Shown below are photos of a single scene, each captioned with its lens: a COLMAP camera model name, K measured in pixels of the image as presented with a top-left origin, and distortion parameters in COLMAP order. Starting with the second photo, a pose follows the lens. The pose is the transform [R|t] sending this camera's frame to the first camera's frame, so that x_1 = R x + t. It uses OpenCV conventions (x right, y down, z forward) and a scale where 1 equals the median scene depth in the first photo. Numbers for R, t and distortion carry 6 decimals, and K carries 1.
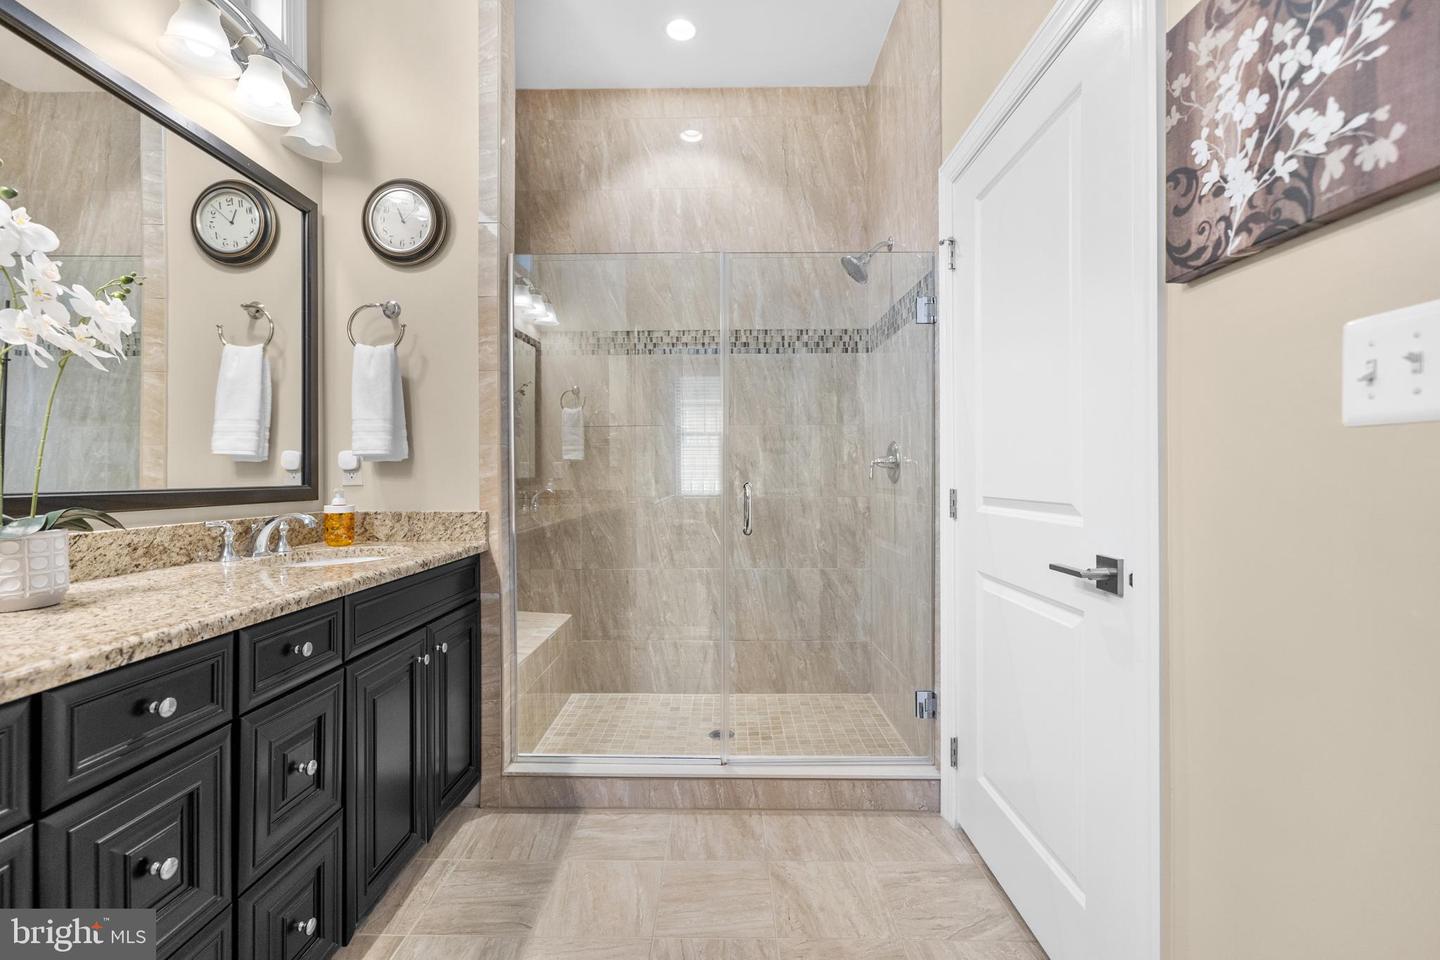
lens RADIAL K [[621.2, 0, 711.4], [0, 621.2, 463.2], [0, 0, 1]] dist [0.002029, 0.000263]
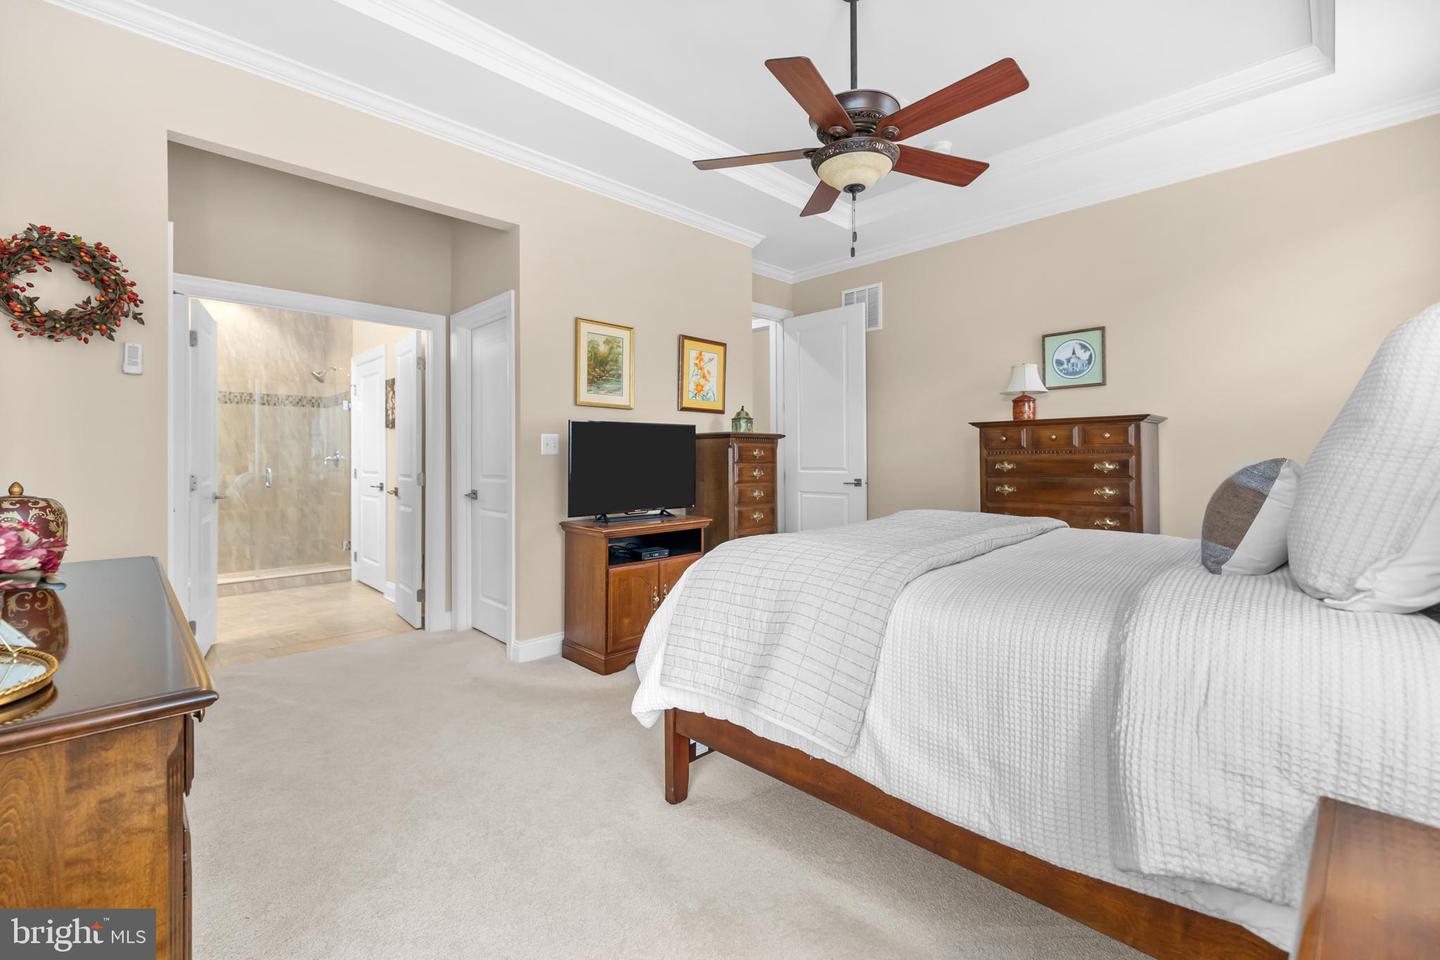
lens RADIAL K [[610.7, 0, 725.4], [0, 610.7, 453.9], [0, 0, 1]] dist [0.001343, 0.000080]
pose [[0.691361, -0.001246, 0.722509, -0.332778], [-0.008507, 0.999915, 0.009865, -0.048452], [-0.722460, -0.012967, 0.691292, -1.525018]]
